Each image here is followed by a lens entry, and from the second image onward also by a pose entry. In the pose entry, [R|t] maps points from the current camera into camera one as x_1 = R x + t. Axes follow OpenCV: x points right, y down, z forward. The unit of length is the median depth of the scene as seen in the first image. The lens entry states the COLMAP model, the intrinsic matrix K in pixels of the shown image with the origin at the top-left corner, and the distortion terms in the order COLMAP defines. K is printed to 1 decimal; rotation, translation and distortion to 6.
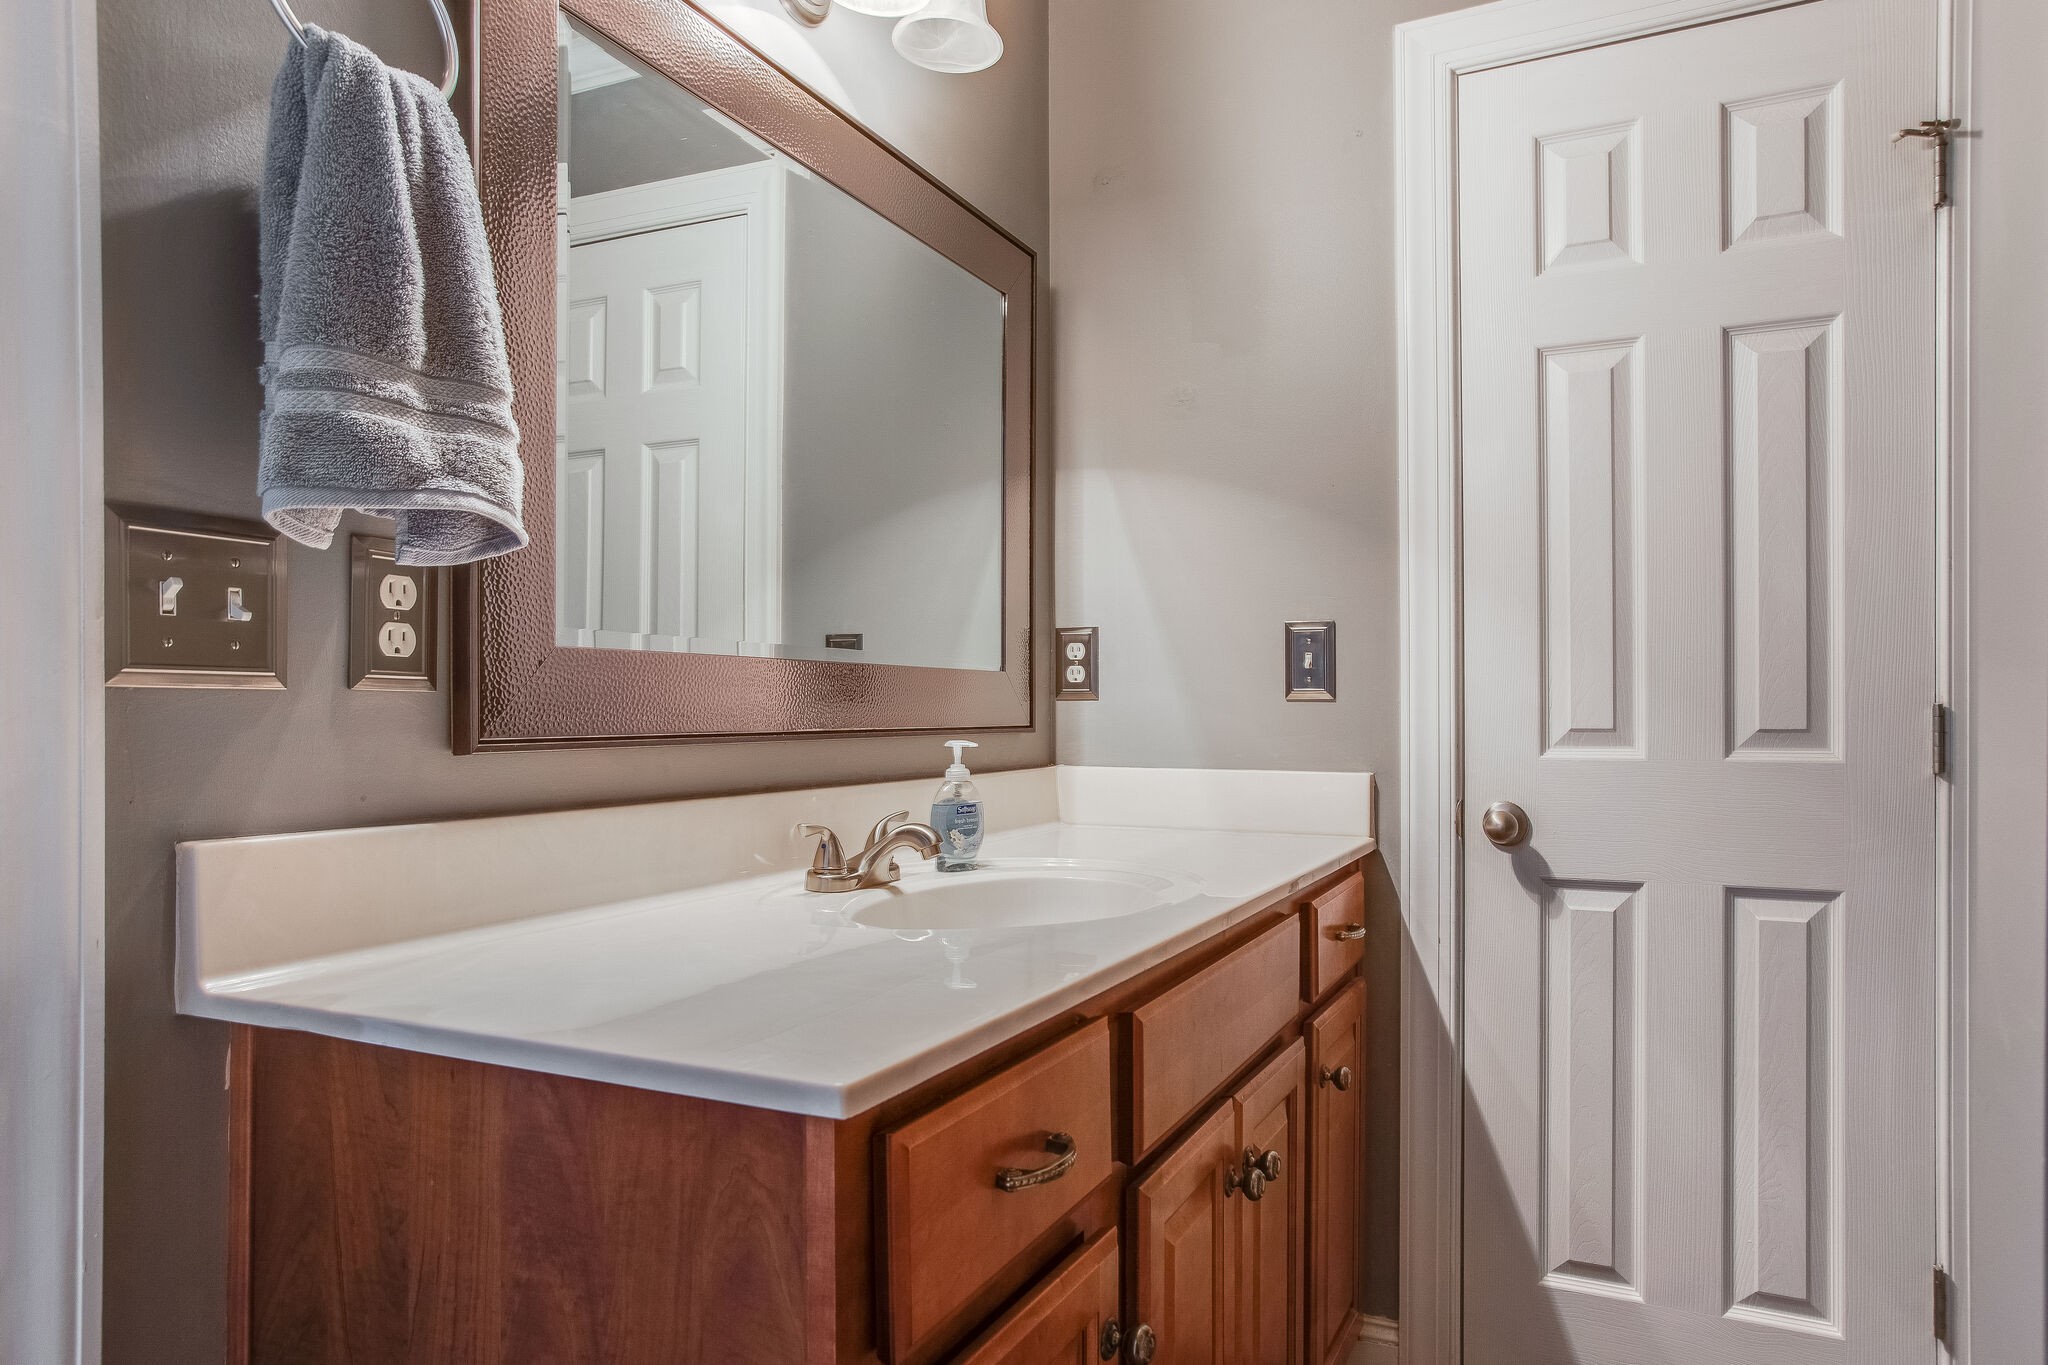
lens RADIAL K [[1259.6, 0, 1037.5], [0, 1259.6, 715.1], [0, 0, 1]] dist [-0.020806, 0.016777]
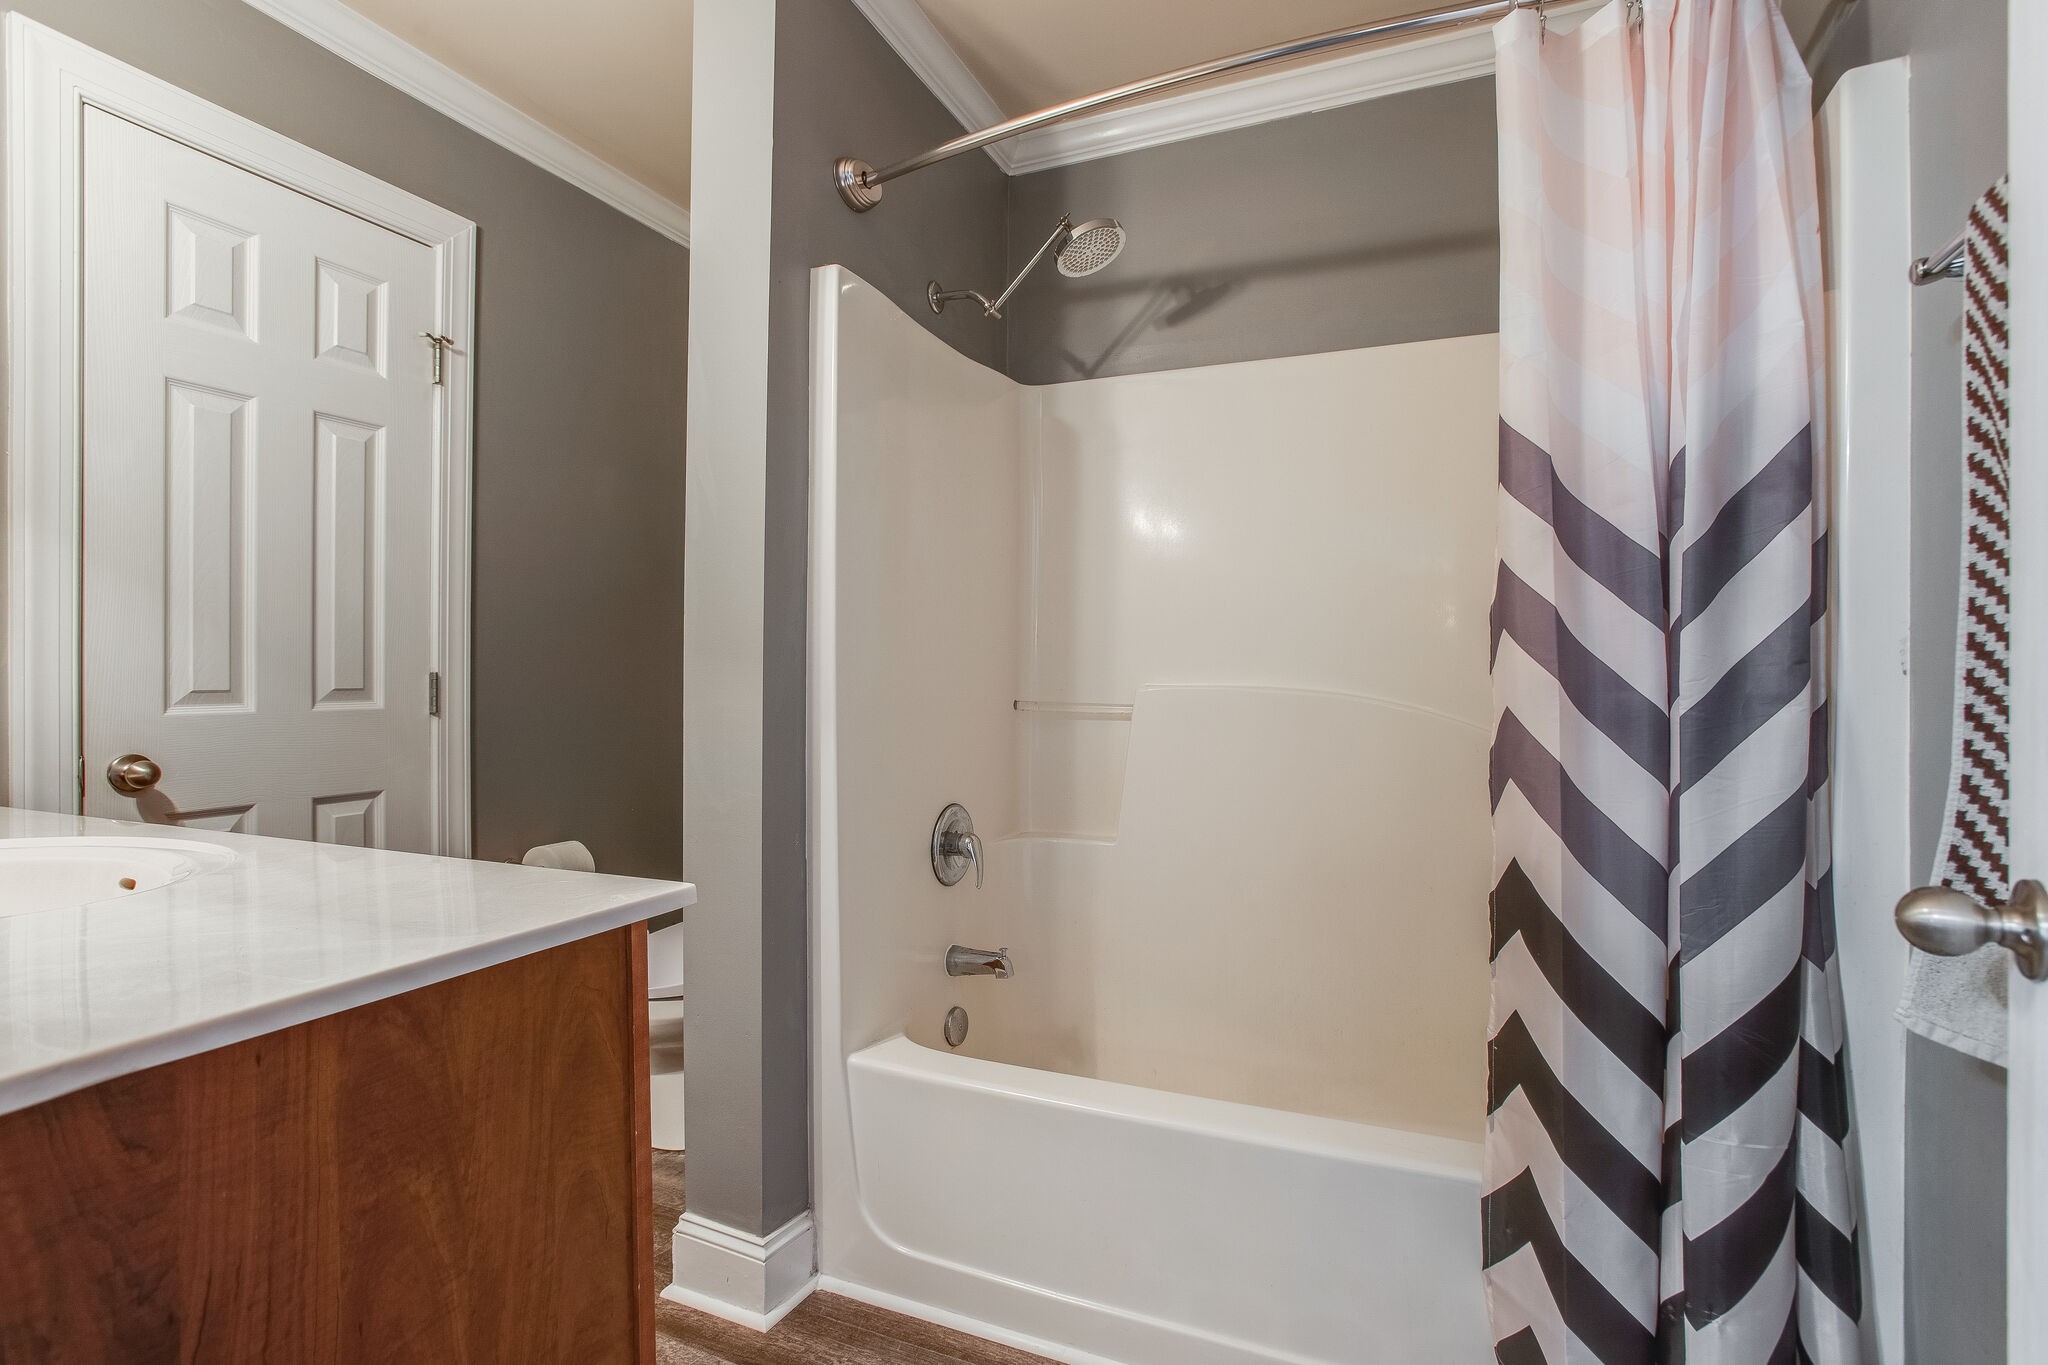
lens RADIAL K [[972.4, 0, 1022.5], [0, 972.4, 678.4], [0, 0, 1]] dist [-0.045851, 0.014247]
pose [[-0.026542, -0.000049, 0.999648, -1.151703], [0.005043, 0.999987, 0.000183, 0.005829], [-0.999635, 0.005046, -0.026542, 0.434726]]
